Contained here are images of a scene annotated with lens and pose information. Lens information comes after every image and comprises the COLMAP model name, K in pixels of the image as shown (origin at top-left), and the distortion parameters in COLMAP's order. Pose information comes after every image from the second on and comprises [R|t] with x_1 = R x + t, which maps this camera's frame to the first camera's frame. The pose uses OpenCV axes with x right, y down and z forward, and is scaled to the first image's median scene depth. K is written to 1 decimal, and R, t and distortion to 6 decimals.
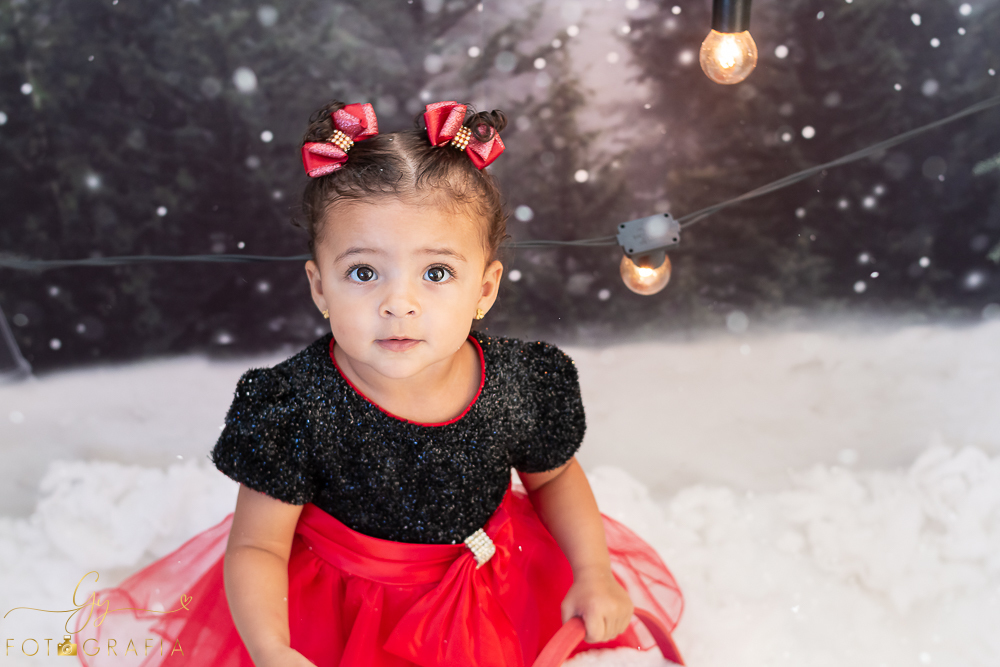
lens RADIAL K [[1580.3, 0, 504.9], [0, 1580.3, 334.1], [0, 0, 1]] dist [-0.000547, 0.000000]
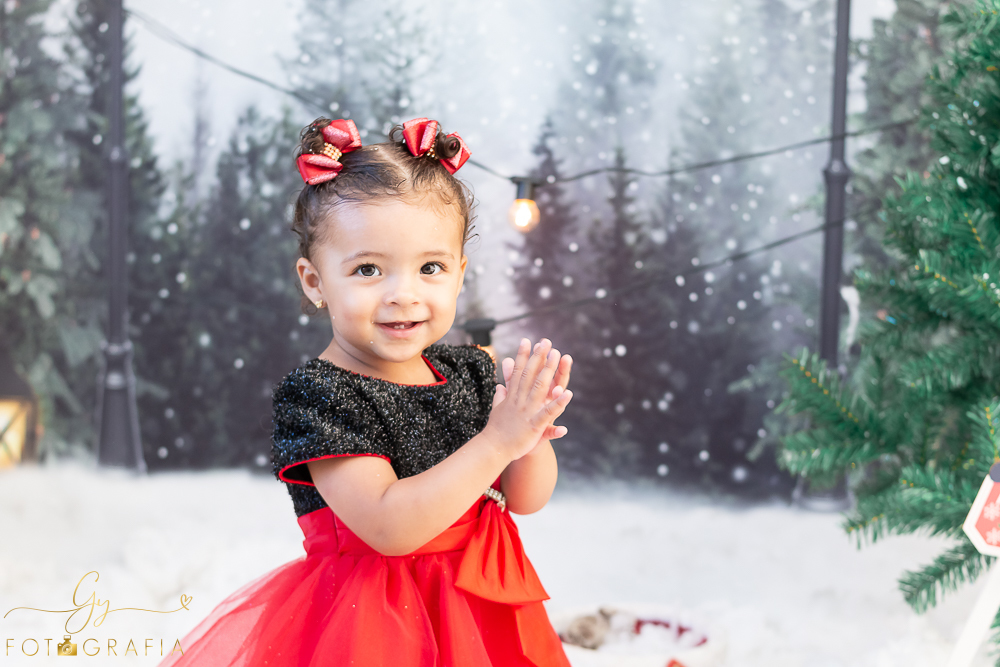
lens RADIAL K [[1580.3, 0, 499.6], [0, 1580.3, 339.1], [0, 0, 1]] dist [-0.000547, 0.000000]
pose [[0.974684, 0.061178, -0.215056, 0.427585], [-0.167537, 0.836785, -0.521271, 0.751052], [0.148065, 0.544104, 0.825850, -0.389614]]
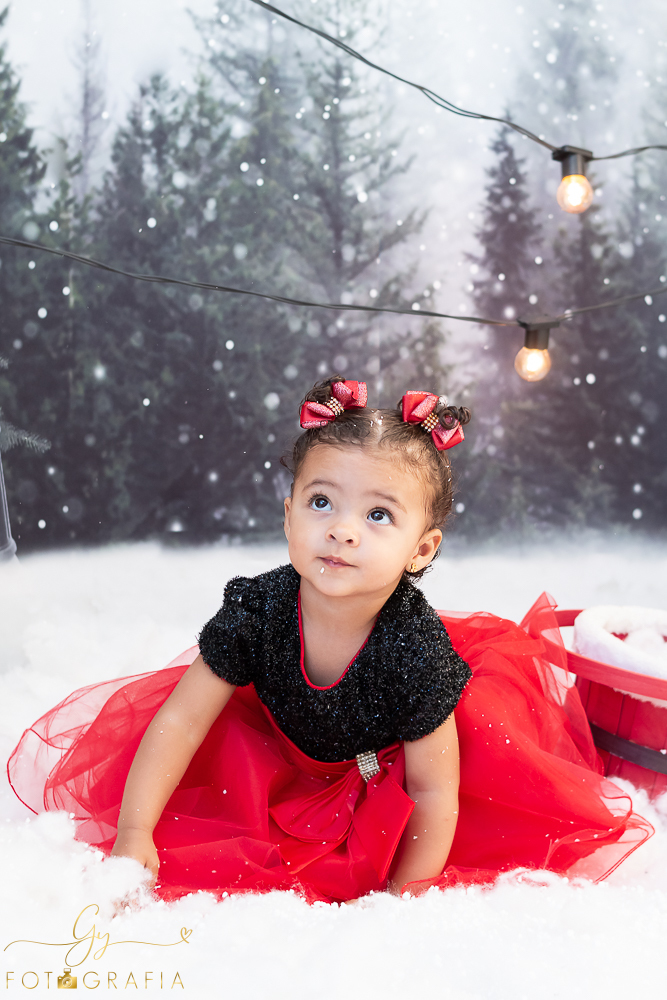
lens RADIAL K [[1580.3, 0, 351.9], [0, 1580.3, 510.5], [0, 0, 1]] dist [-0.000547, 0.000000]
pose [[0.973354, 0.017868, 0.228609, -0.353168], [0.122930, 0.800931, -0.586002, 0.798752], [-0.193571, 0.598490, 0.777393, -0.009715]]
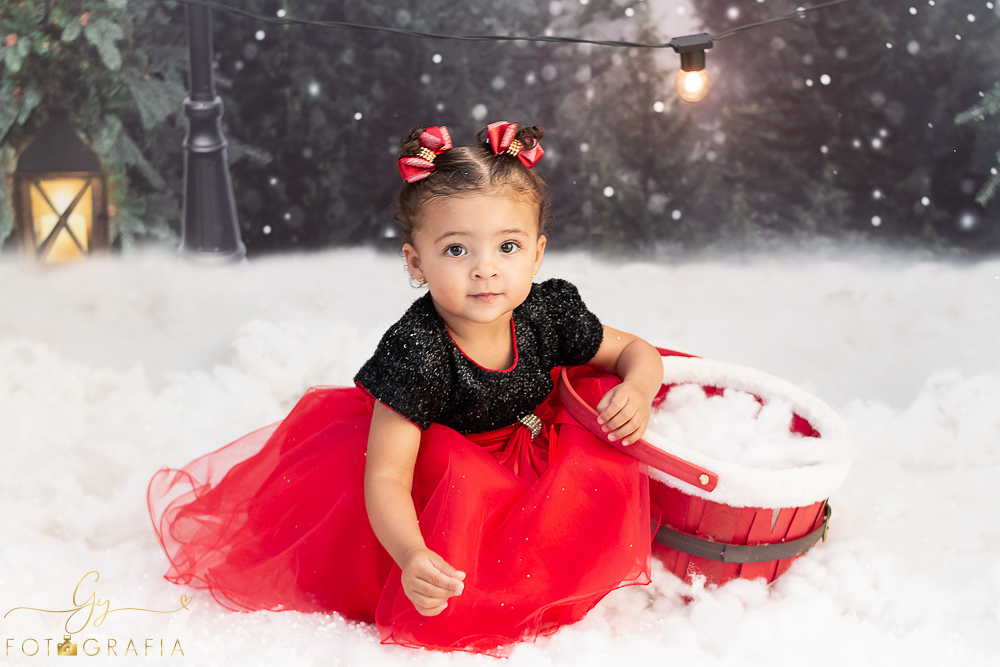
lens RADIAL K [[1580.3, 0, 499.9], [0, 1580.3, 332.1], [0, 0, 1]] dist [-0.000547, 0.000000]
pose [[0.990515, 0.035107, -0.132843, 0.103038], [-0.091465, 0.889946, -0.446801, 0.717223], [0.102537, 0.454713, 0.884716, -0.148146]]
